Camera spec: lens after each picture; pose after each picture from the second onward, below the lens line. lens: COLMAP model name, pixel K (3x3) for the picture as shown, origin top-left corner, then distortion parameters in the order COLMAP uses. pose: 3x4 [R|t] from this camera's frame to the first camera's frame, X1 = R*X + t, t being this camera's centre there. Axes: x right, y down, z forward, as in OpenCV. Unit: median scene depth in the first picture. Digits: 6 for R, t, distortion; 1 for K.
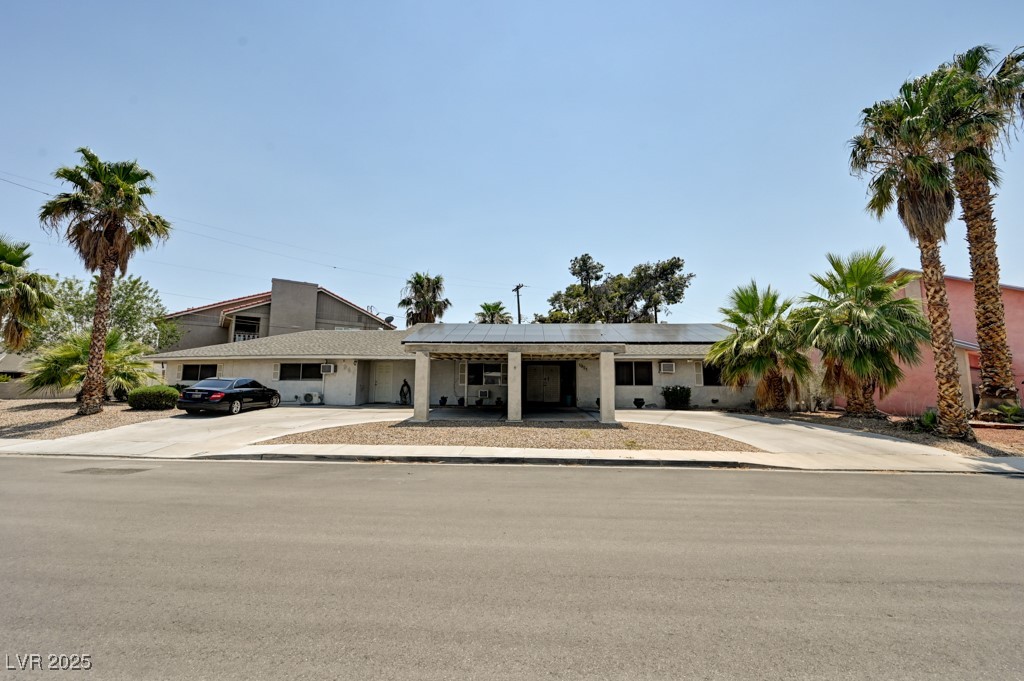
lens RADIAL K [[426.4, 0, 515.5], [0, 426.4, 340.5], [0, 0, 1]] dist [0.004558, 0.000257]
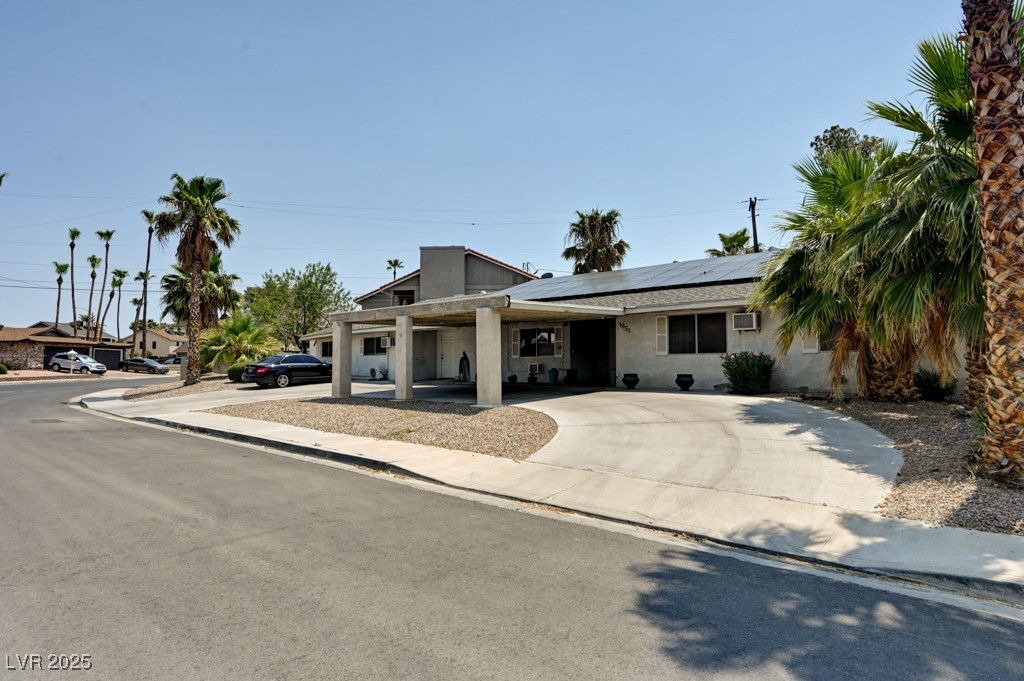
lens RADIAL K [[578.6, 0, 515.3], [0, 578.6, 335.6], [0, 0, 1]] dist [-0.003874, 0.000551]
pose [[0.773831, -0.039230, -0.632176, 0.593833], [0.079883, 0.996155, 0.035966, 0.029391], [0.628335, -0.078332, 0.773990, 0.201494]]
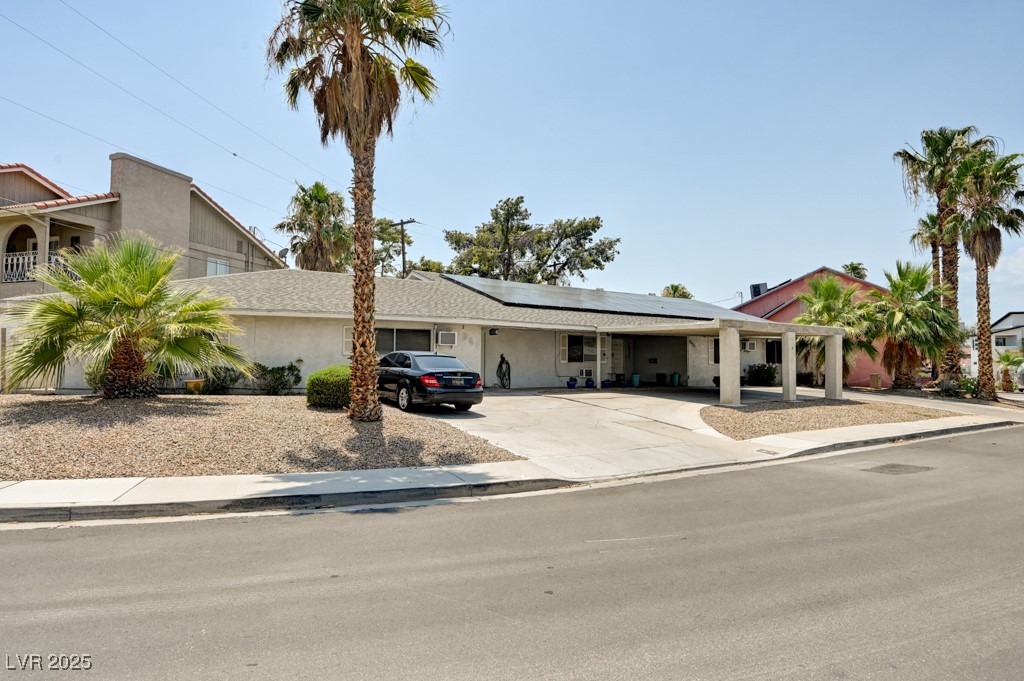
lens RADIAL K [[578.6, 0, 518.6], [0, 578.6, 338.0], [0, 0, 1]] dist [-0.003874, 0.000551]
pose [[0.806908, 0.026431, 0.590085, -0.898010], [-0.069925, 0.996248, 0.050996, 0.012114], [-0.586523, -0.082411, 0.805729, 0.203599]]
